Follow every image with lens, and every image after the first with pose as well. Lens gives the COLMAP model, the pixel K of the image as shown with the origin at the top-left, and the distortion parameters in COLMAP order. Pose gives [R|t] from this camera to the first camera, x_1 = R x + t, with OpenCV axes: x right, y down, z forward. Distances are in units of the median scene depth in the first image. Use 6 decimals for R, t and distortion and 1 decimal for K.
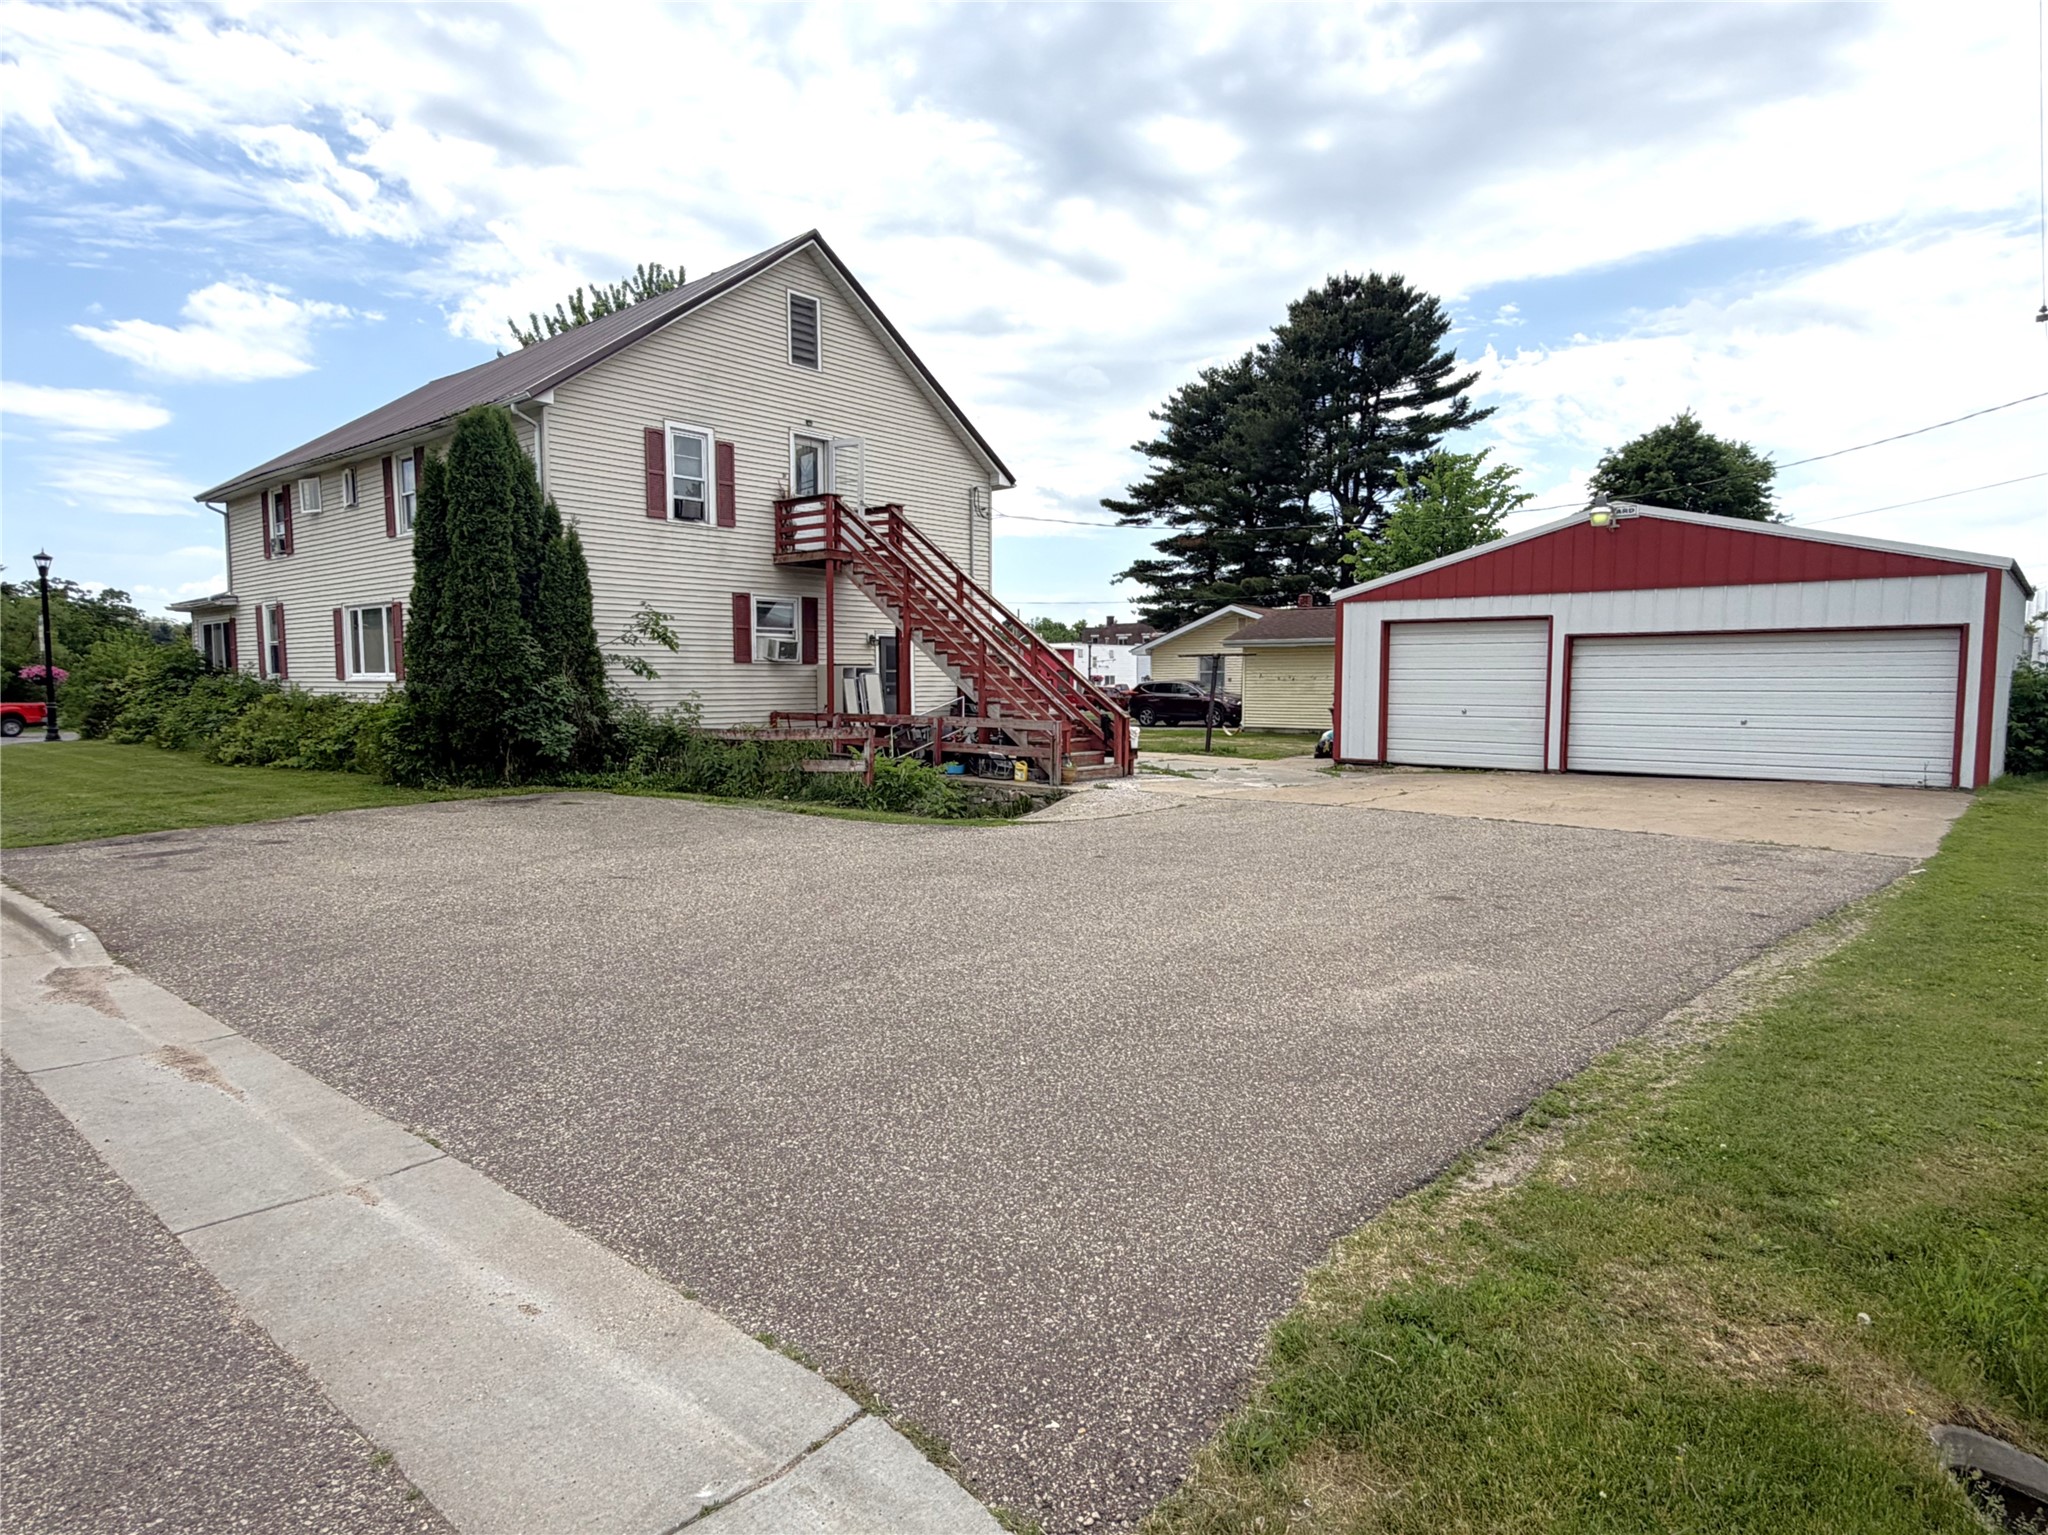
lens RADIAL K [[1172.5, 0, 1024.0], [0, 1172.5, 767.5], [0, 0, 1]] dist [0.003751, -0.001387]
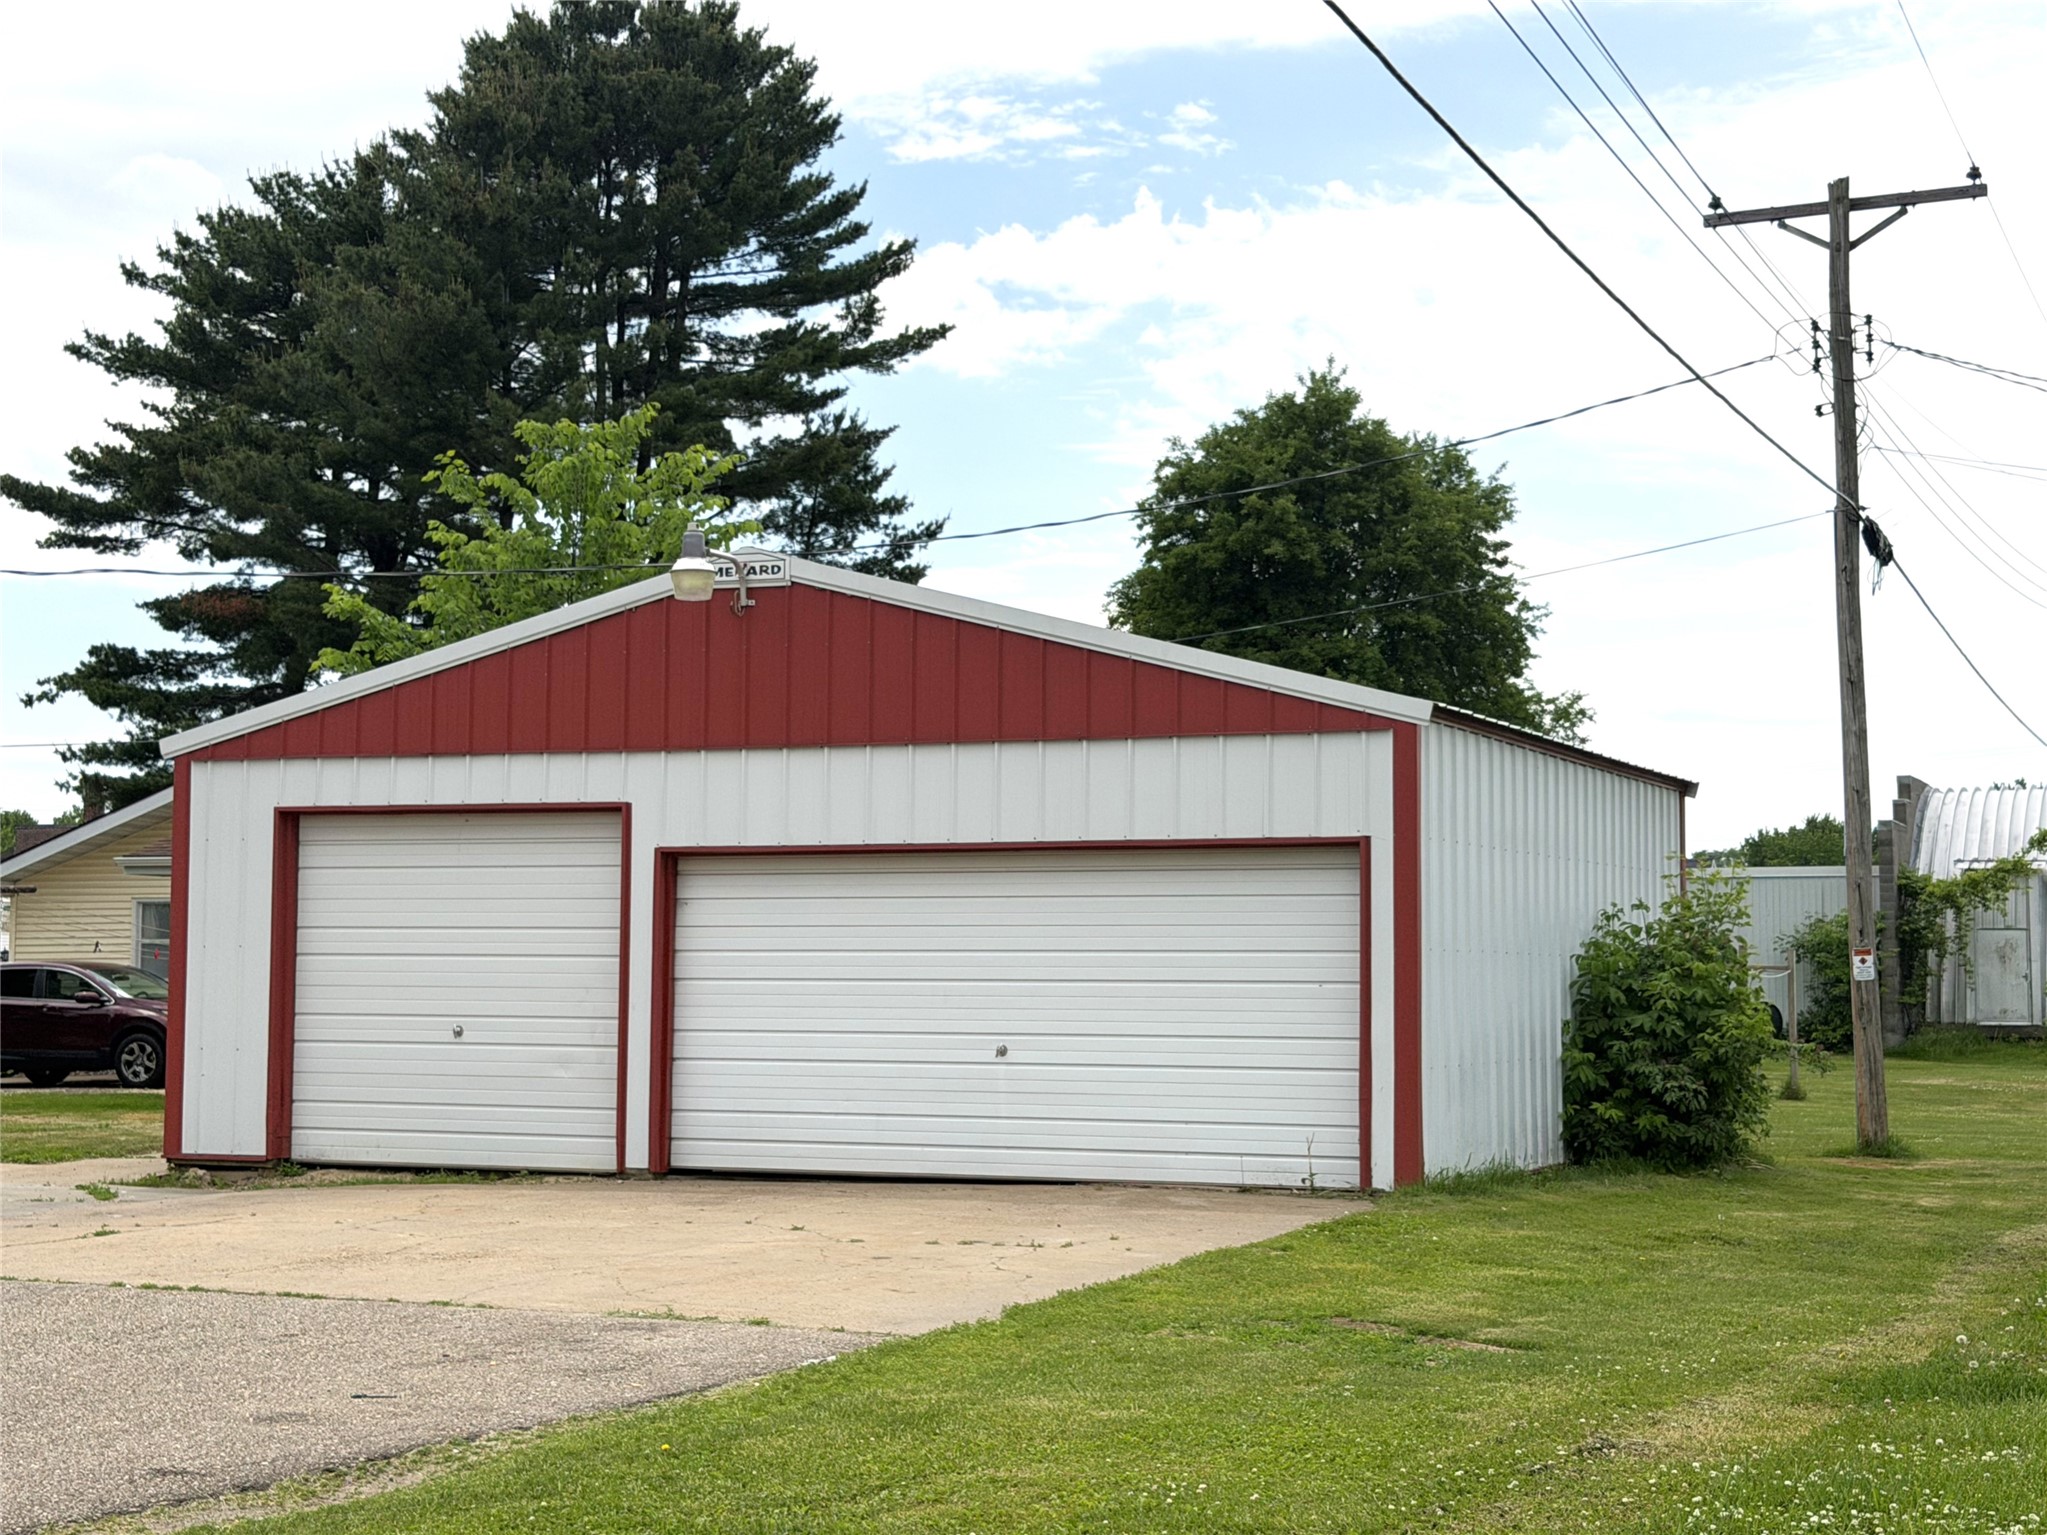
lens RADIAL K [[3061.2, 0, 1023.5], [0, 3061.2, 767.5], [0, 0, 1]] dist [0.126682, 0.011528]
pose [[0.945855, 0.026691, 0.323491, 0.157733], [0.018811, 0.990431, -0.136720, 0.008749], [-0.324045, 0.135403, 0.936302, -0.061559]]
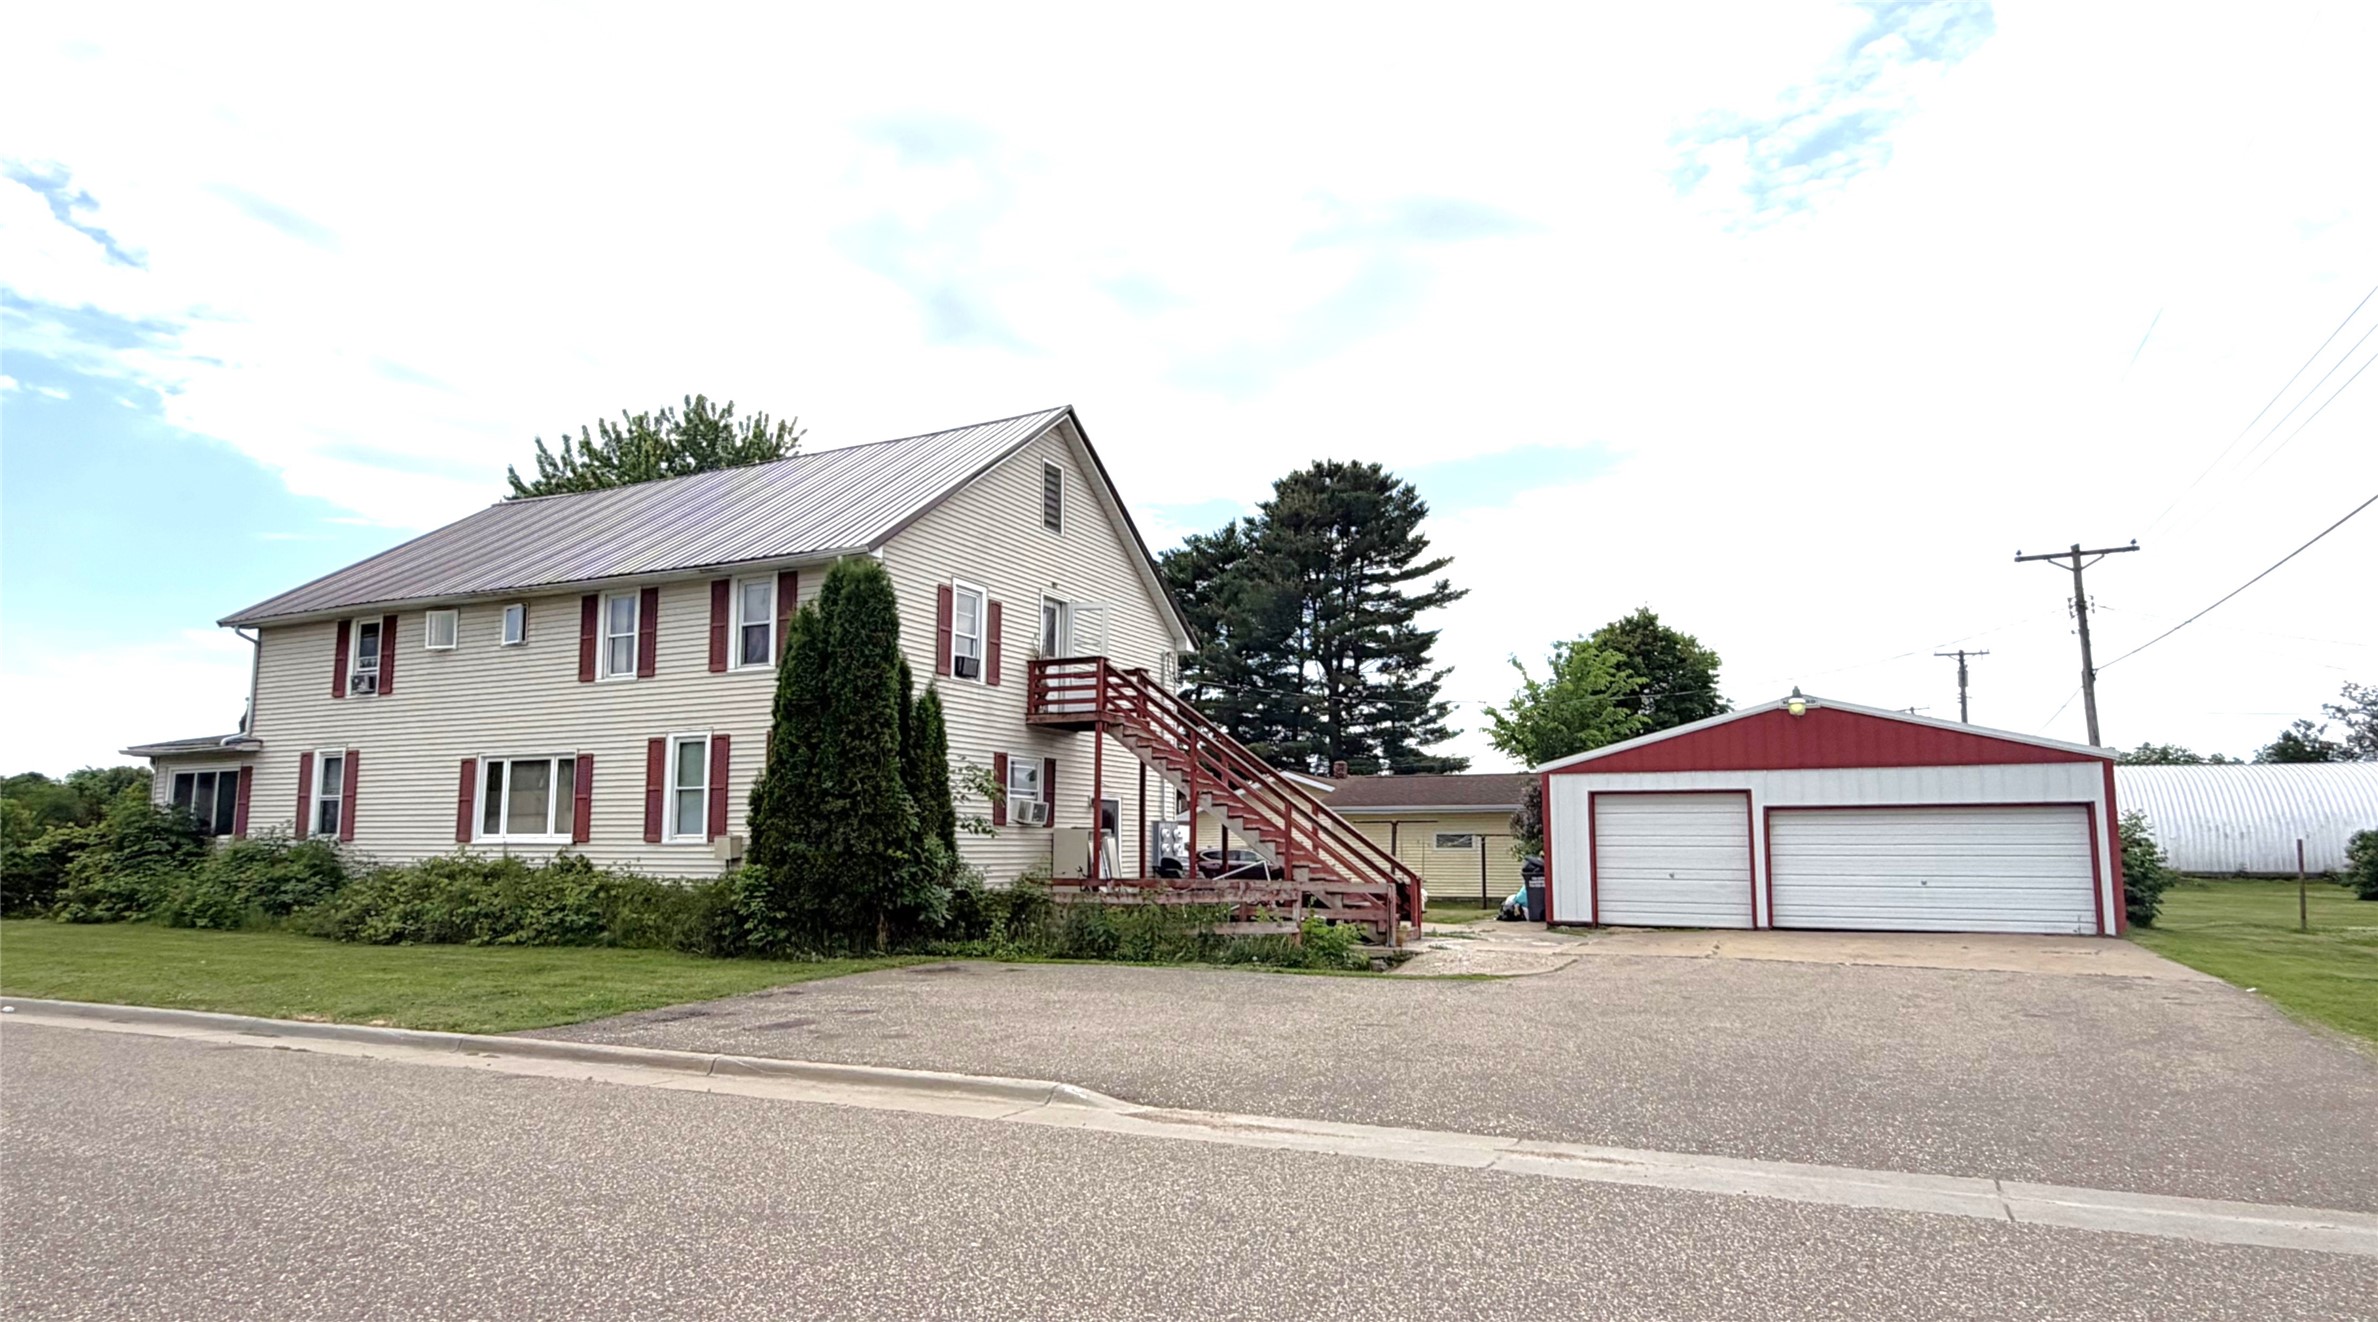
lens RADIAL K [[1287.8, 0, 1215.1], [0, 1287.8, 684.6], [0, 0, 1]] dist [-0.004633, -0.001029]
pose [[0.964845, 0.036170, 0.260317, -0.264040], [0.016839, 0.979942, -0.198572, 0.006940], [-0.262278, 0.195975, 0.944883, -0.042244]]
